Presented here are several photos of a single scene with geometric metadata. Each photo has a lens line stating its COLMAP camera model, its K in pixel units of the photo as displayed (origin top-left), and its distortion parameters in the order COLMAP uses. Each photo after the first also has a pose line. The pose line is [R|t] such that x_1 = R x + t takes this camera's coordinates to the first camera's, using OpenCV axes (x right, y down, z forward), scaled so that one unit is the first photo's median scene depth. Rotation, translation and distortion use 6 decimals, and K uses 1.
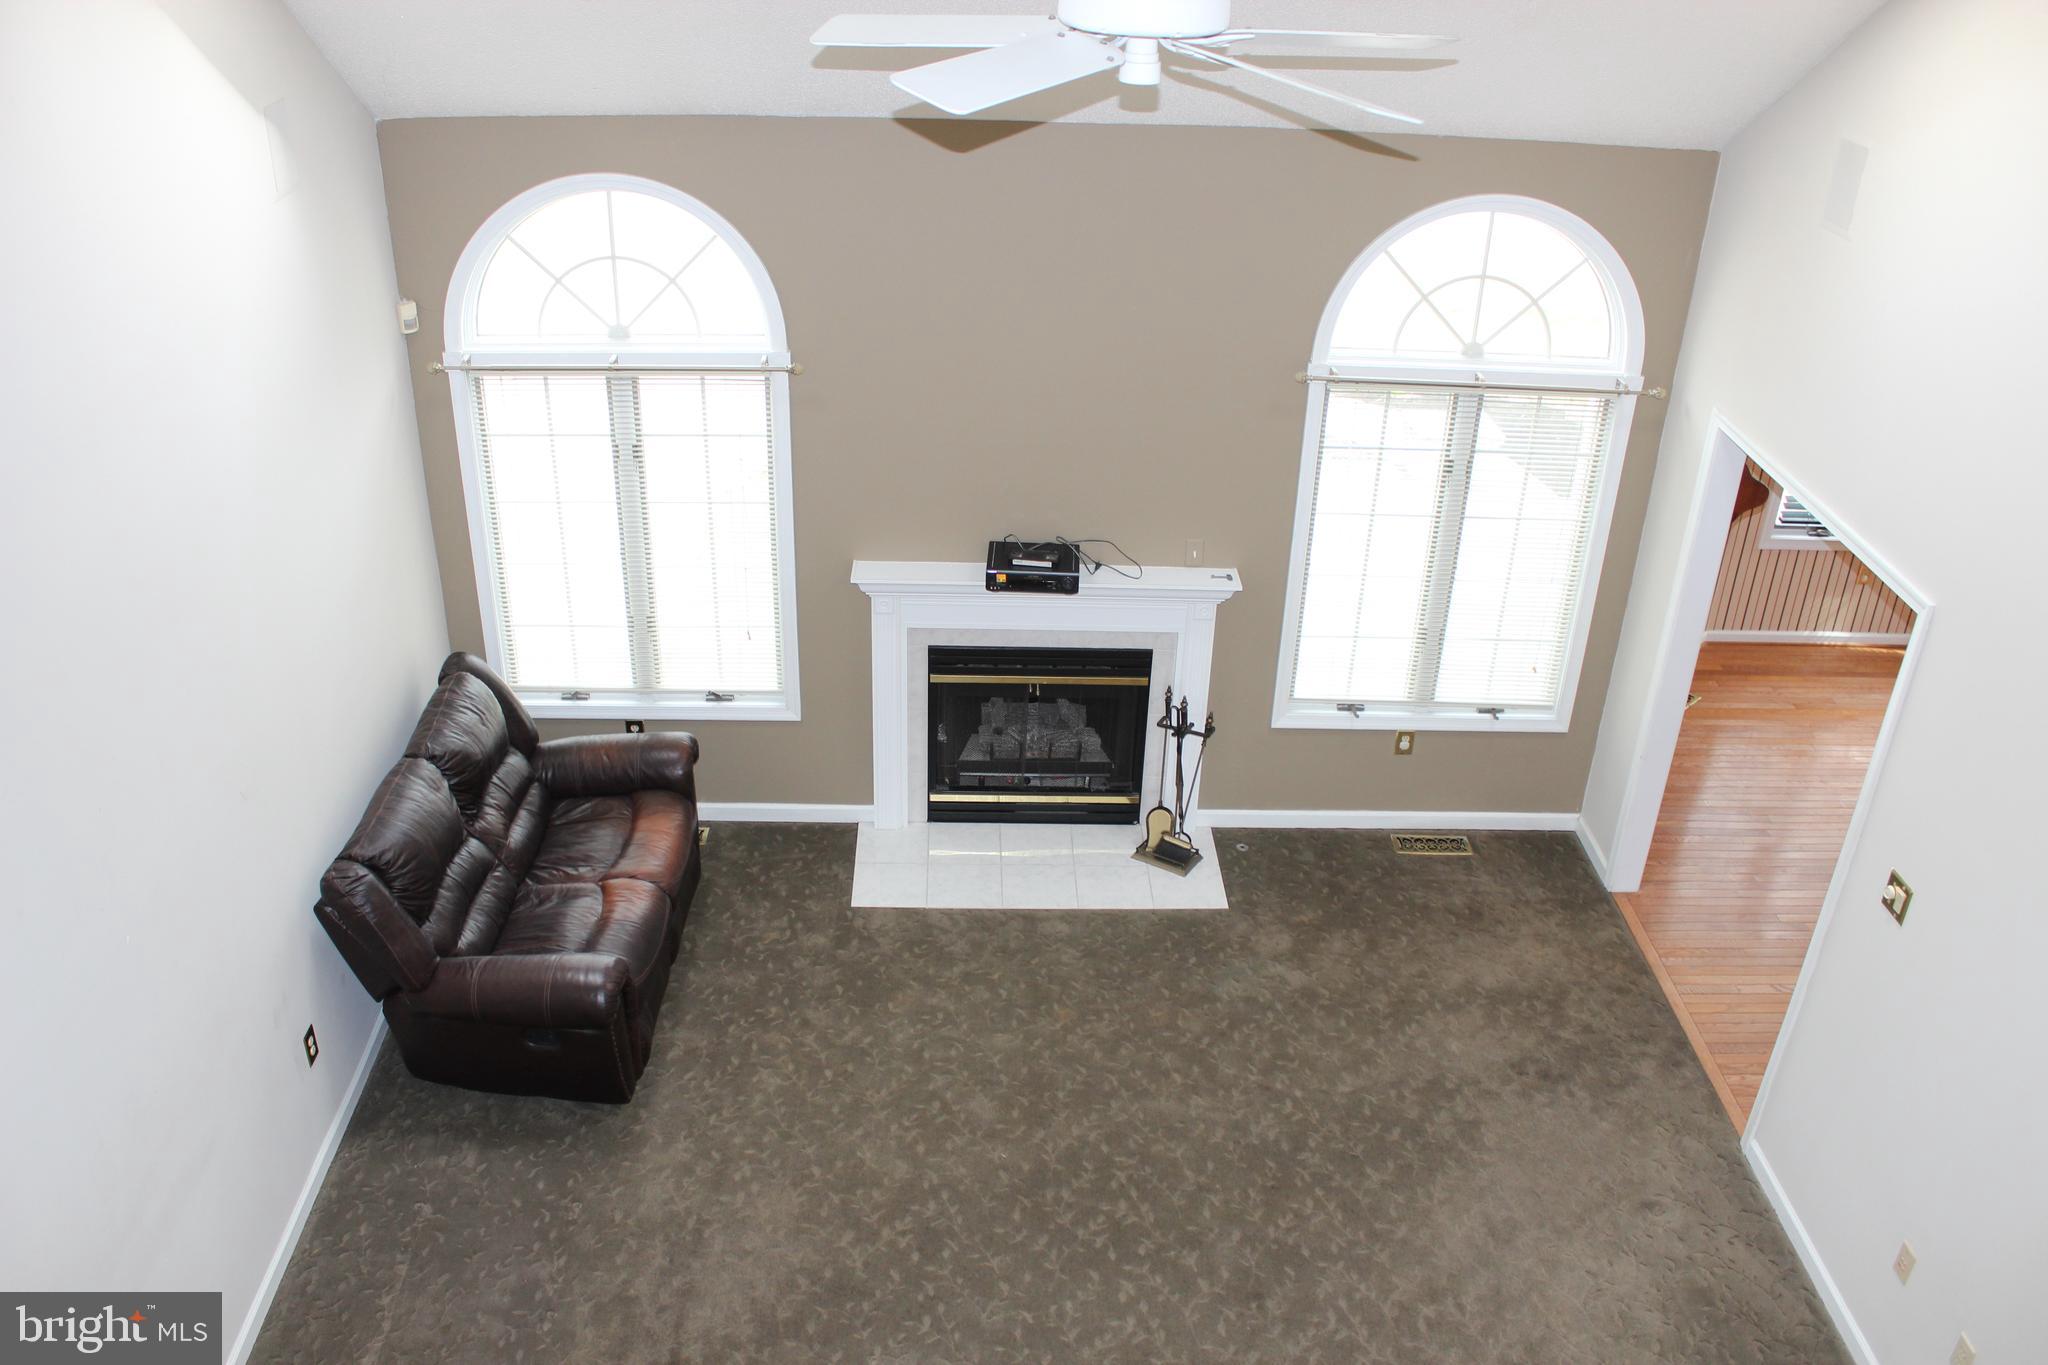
lens RADIAL K [[1704.4, 0, 1017.1], [0, 1704.4, 687.2], [0, 0, 1]] dist [-0.156374, 0.127457]
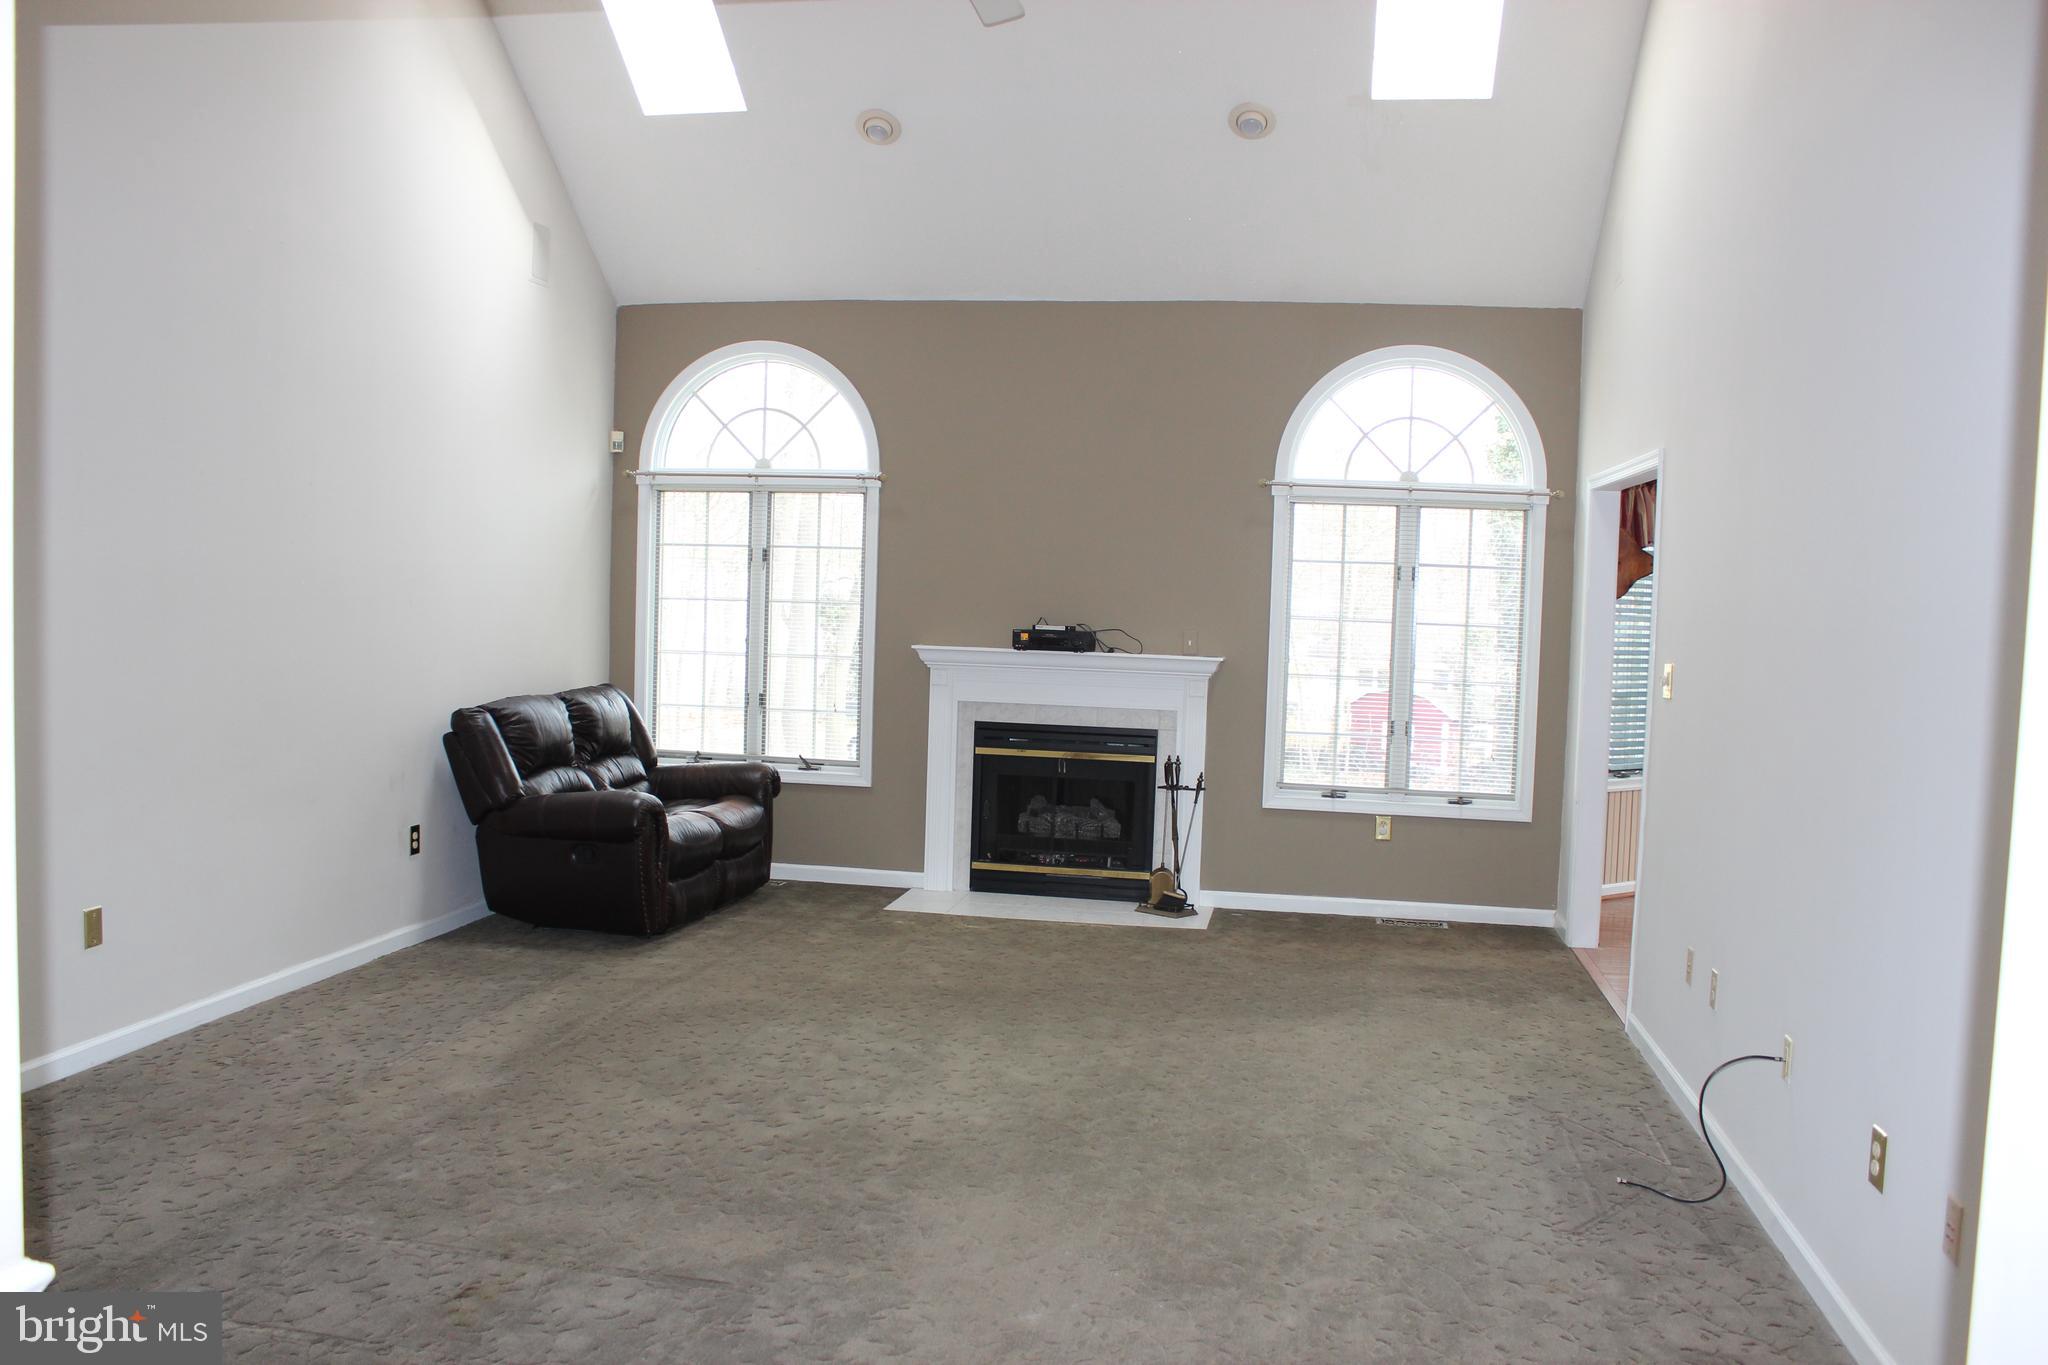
lens RADIAL K [[1704.4, 0, 1021.1], [0, 1704.4, 686.5], [0, 0, 1]] dist [-0.156374, 0.127457]
pose [[0.980440, 0.013386, -0.196362, 0.226465], [-0.099967, 0.893282, -0.438240, 0.500089], [0.169540, 0.449298, 0.877147, -0.085647]]
